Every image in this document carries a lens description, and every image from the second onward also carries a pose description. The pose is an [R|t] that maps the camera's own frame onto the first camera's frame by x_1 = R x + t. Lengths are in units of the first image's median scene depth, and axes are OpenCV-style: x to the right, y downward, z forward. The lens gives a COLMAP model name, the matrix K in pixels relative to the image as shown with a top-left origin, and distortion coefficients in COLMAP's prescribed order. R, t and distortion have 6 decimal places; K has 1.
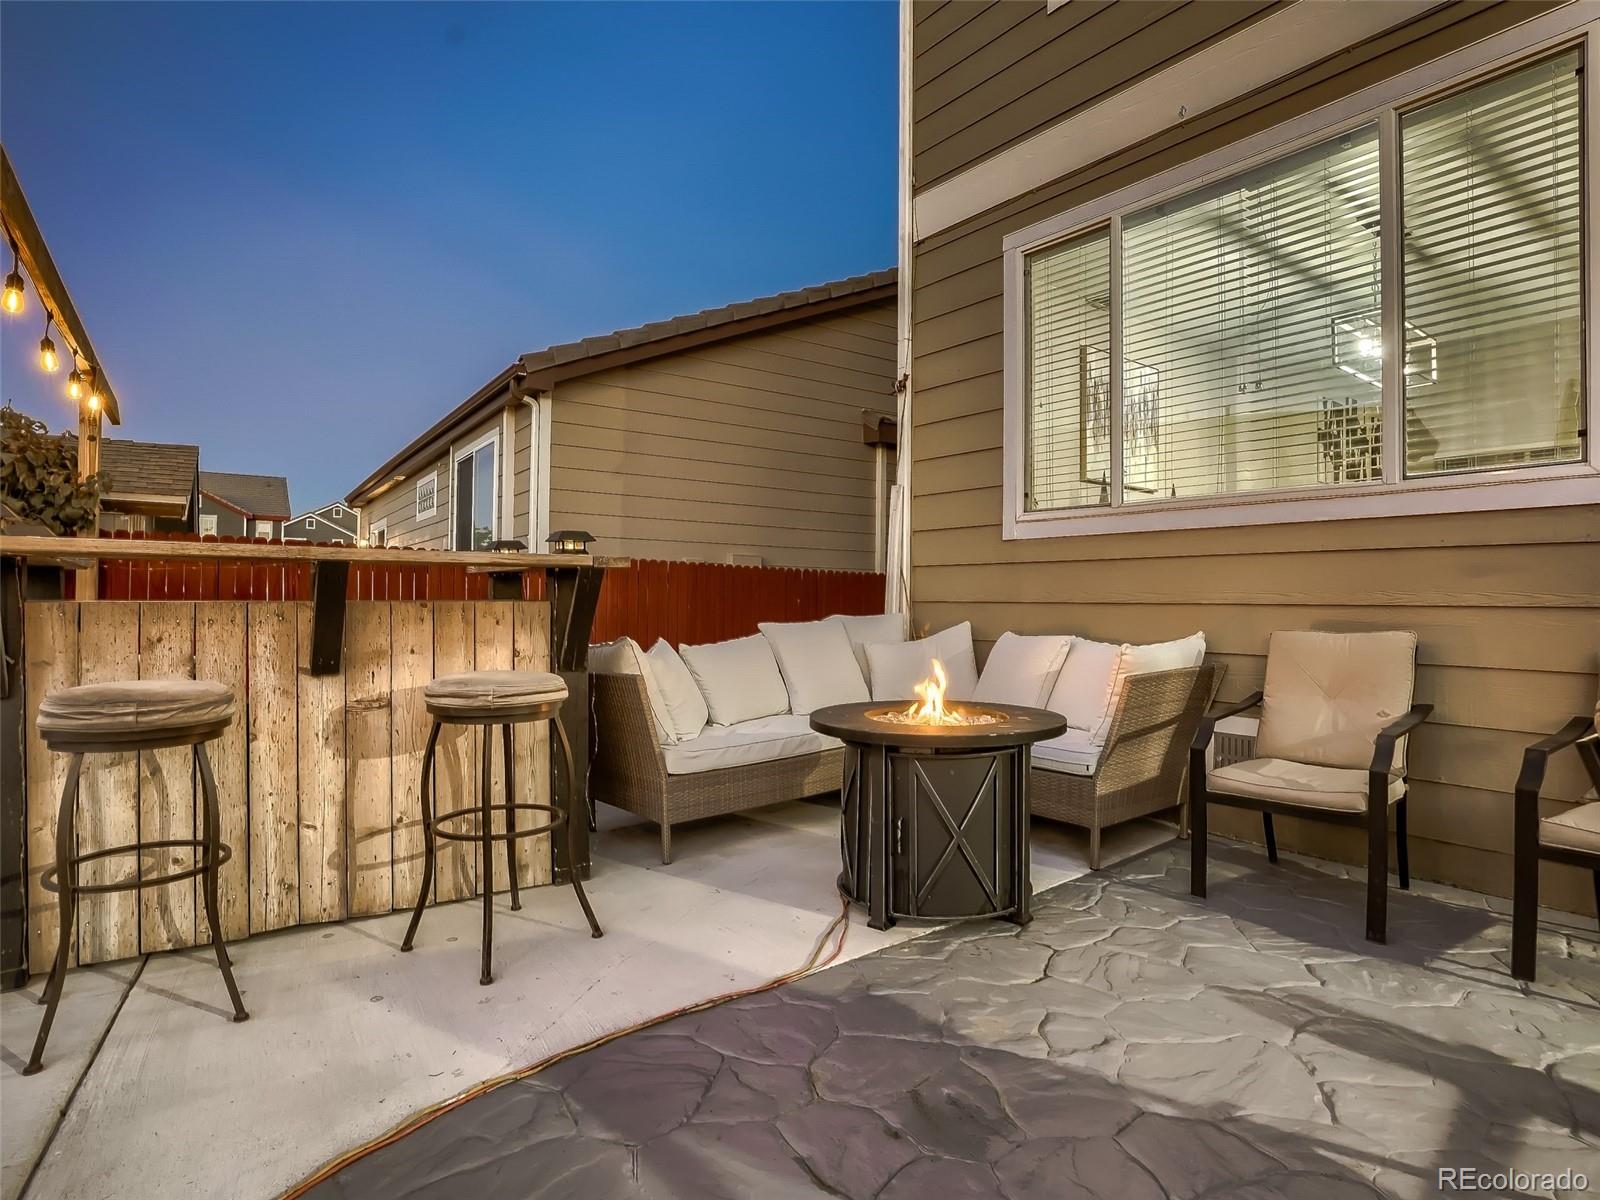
lens RADIAL K [[901.1, 0, 808.5], [0, 901.1, 608.5], [0, 0, 1]] dist [-0.061397, 0.029951]
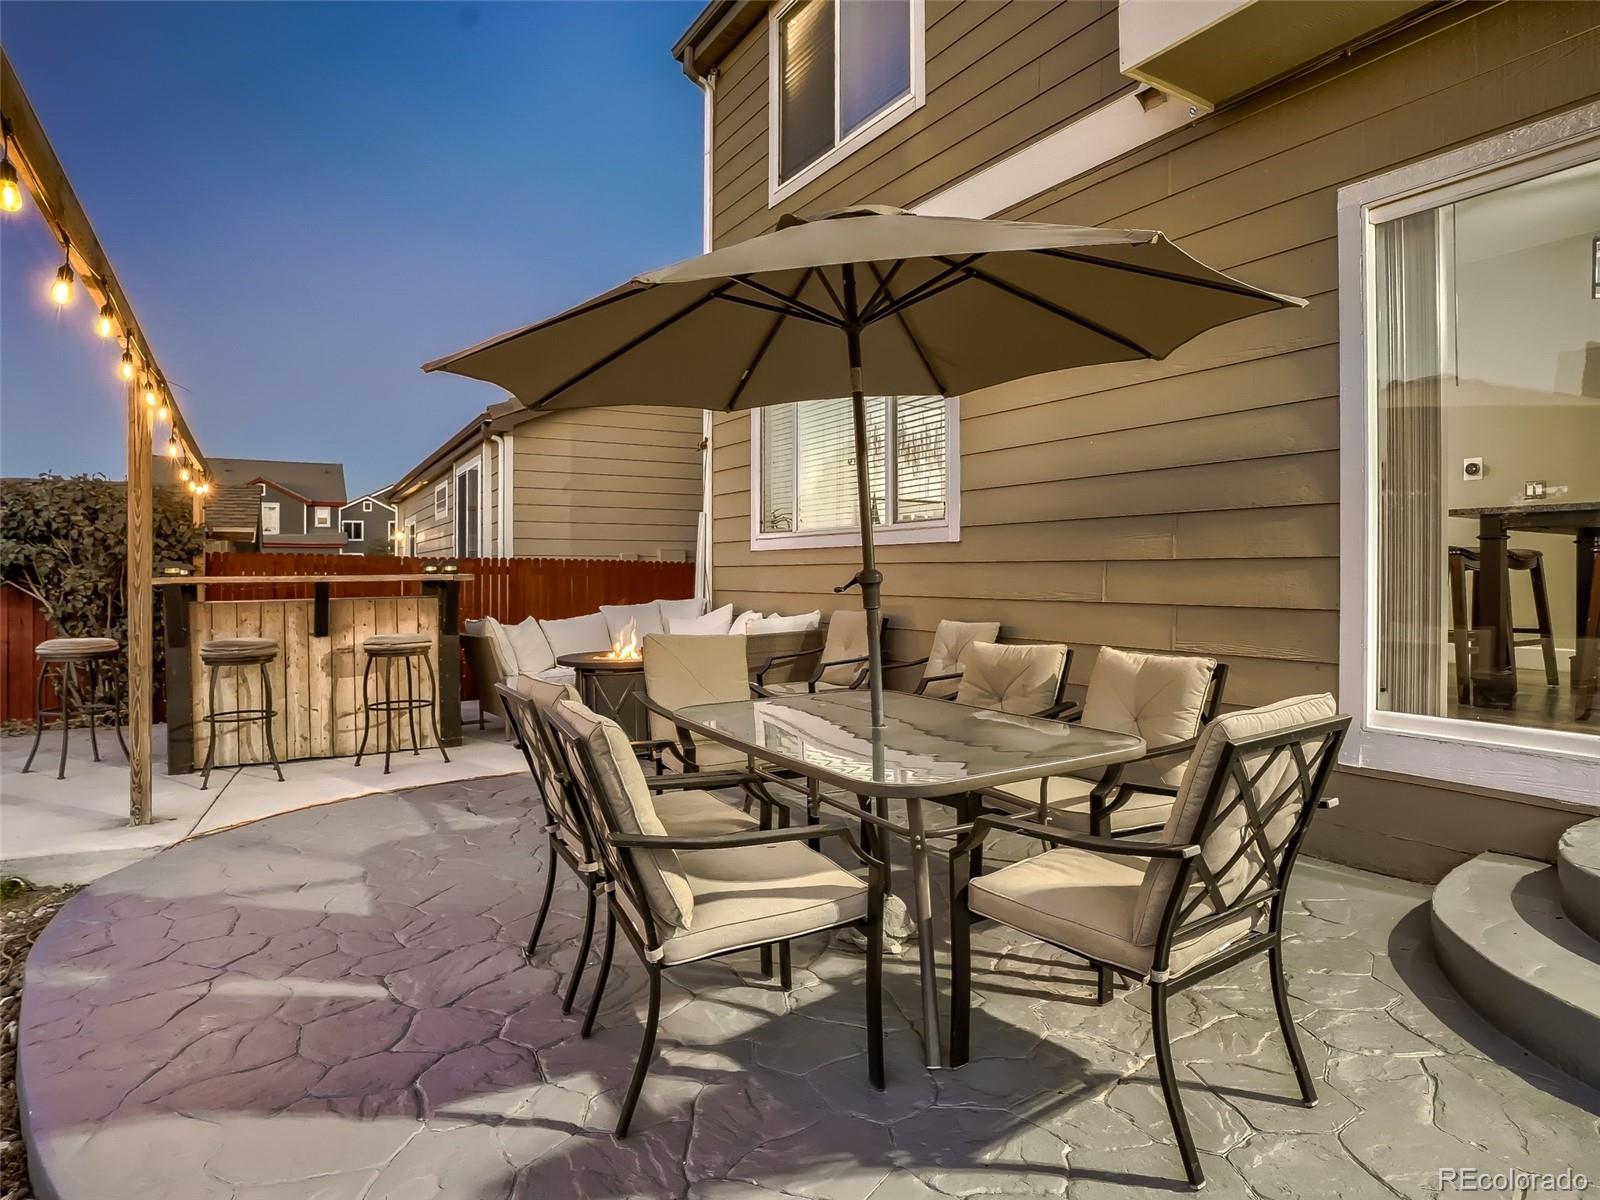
lens RADIAL K [[957.8, 0, 796.5], [0, 957.8, 580.3], [0, 0, 1]] dist [-0.070134, 0.044542]
pose [[0.995789, -0.015866, -0.090293, 0.659236], [0.015760, 0.999874, -0.001893, -0.029441], [0.090312, 0.000462, 0.995913, -0.947086]]
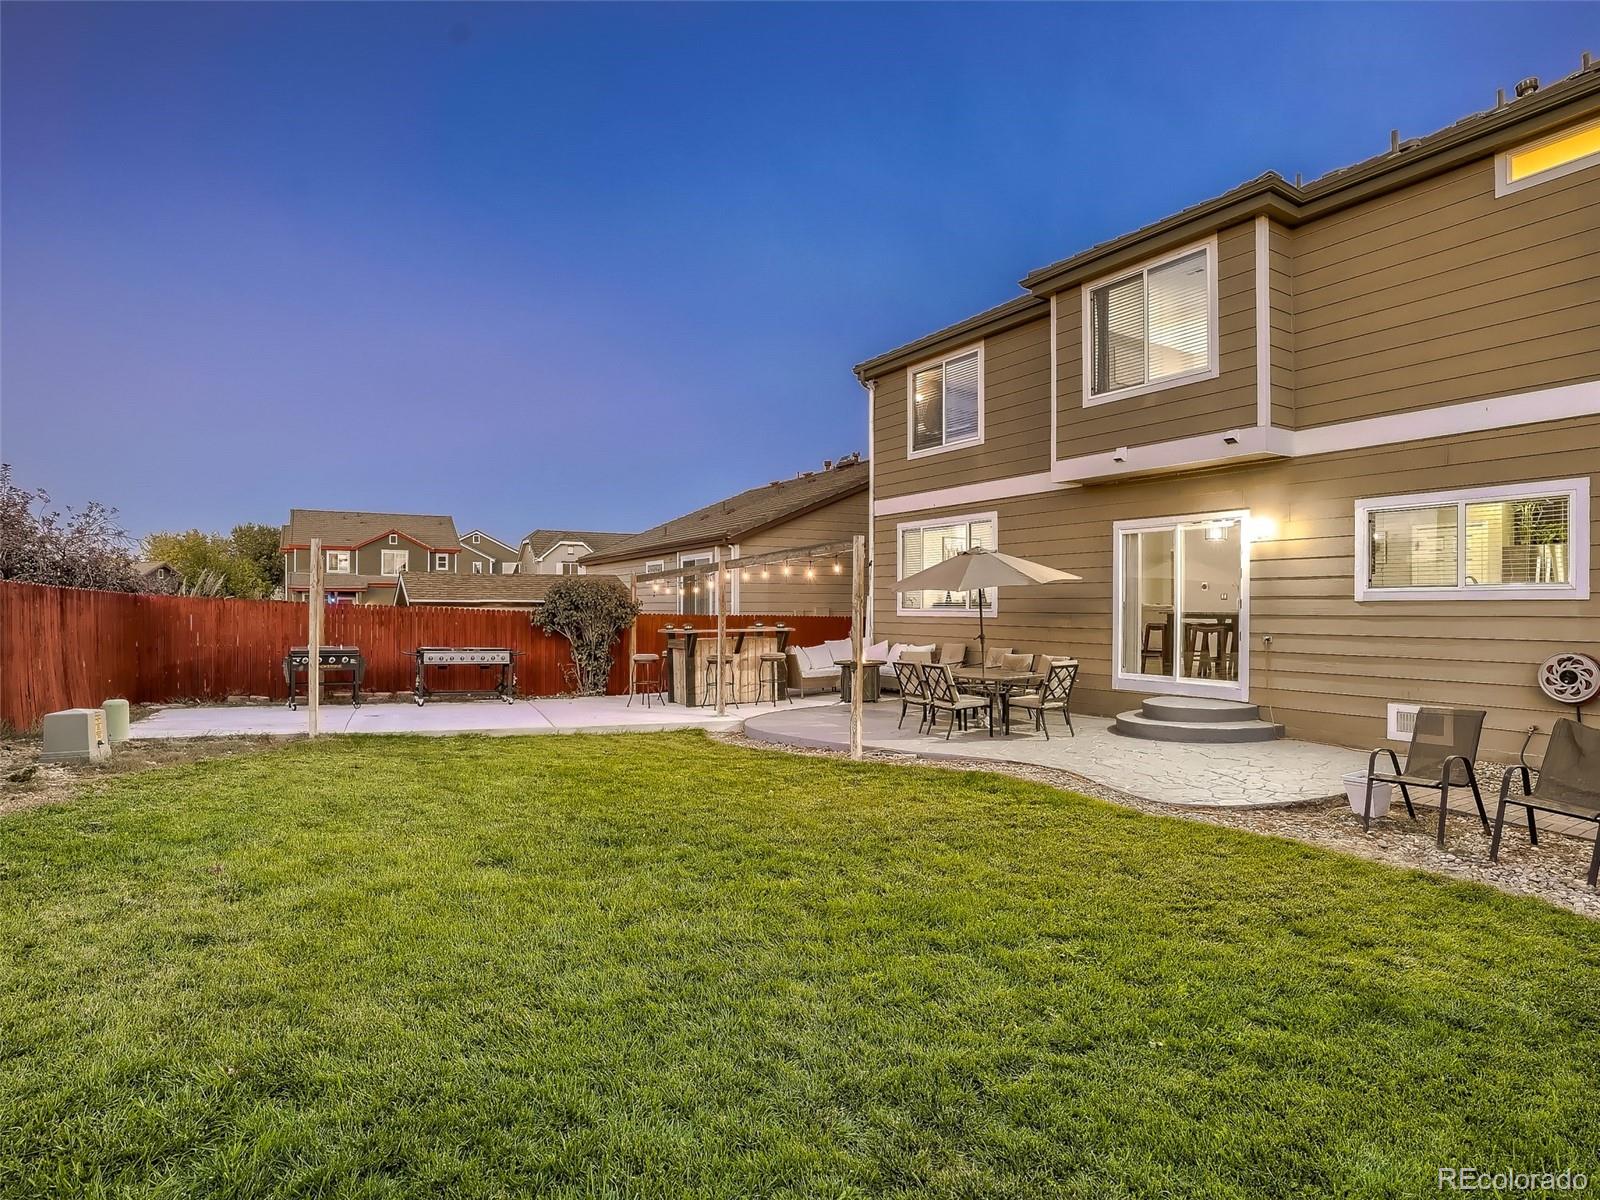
lens RADIAL K [[901.1, 0, 808.5], [0, 901.1, 608.5], [0, 0, 1]] dist [-0.061397, 0.029951]
pose [[0.995391, -0.011224, -0.095239, 0.309062], [0.010556, 0.999916, -0.007519, -0.119357], [0.095315, 0.006479, 0.995426, -3.567172]]
